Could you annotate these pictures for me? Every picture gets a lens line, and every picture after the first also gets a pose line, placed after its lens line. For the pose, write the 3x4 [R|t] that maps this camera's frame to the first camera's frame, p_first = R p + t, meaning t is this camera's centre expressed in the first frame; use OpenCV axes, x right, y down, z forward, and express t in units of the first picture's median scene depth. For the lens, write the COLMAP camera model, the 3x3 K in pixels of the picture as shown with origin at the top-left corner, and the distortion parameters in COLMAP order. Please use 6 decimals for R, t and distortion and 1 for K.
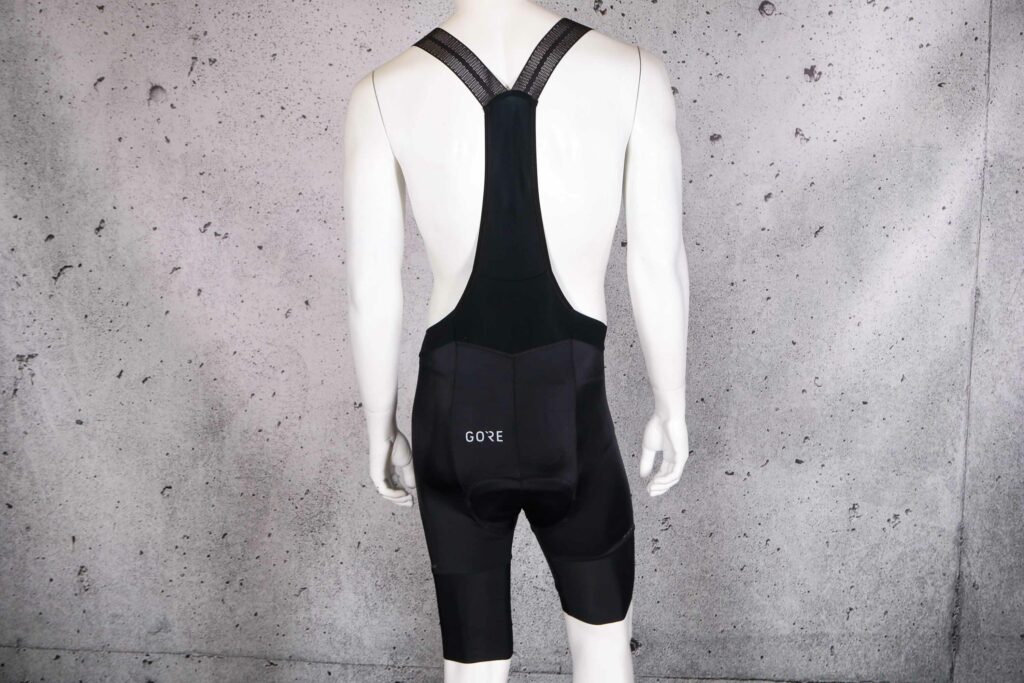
lens RADIAL K [[1906.2, 0, 502.4], [0, 1906.2, 341.8], [0, 0, 1]] dist [-0.051995, 0.000000]
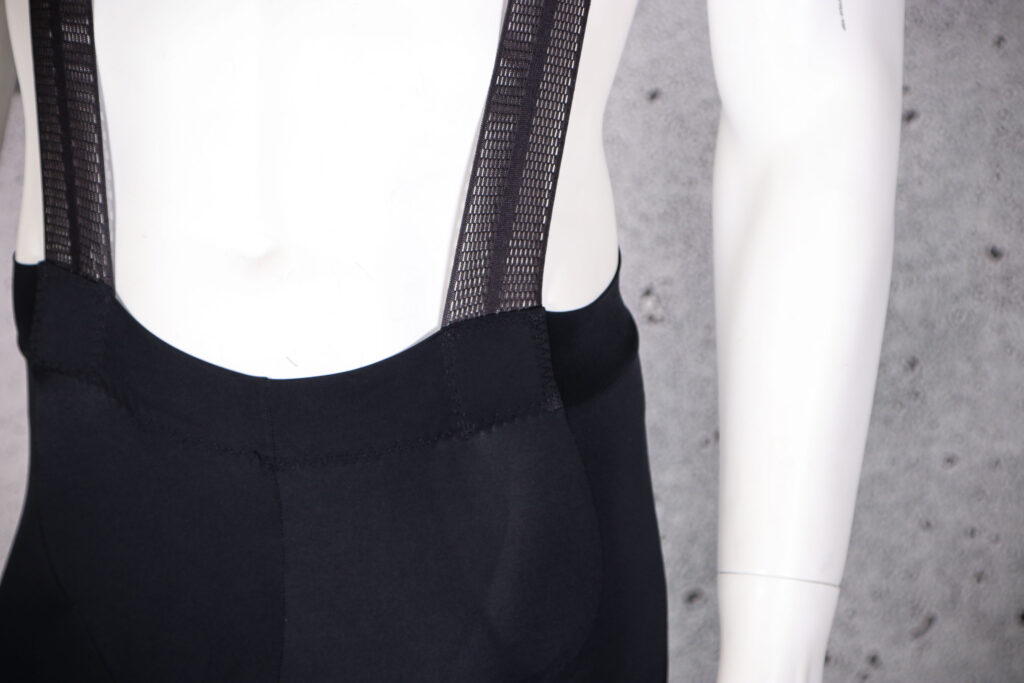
lens RADIAL K [[3973.2, 0, 510.9], [0, 3973.2, 342.8], [0, 0, 1]] dist [0.618365, 0.000000]
pose [[0.996175, -0.034370, -0.080338, 0.125159], [0.039034, 0.997598, 0.057217, -0.025821], [0.078179, -0.060134, 0.995124, 0.323530]]
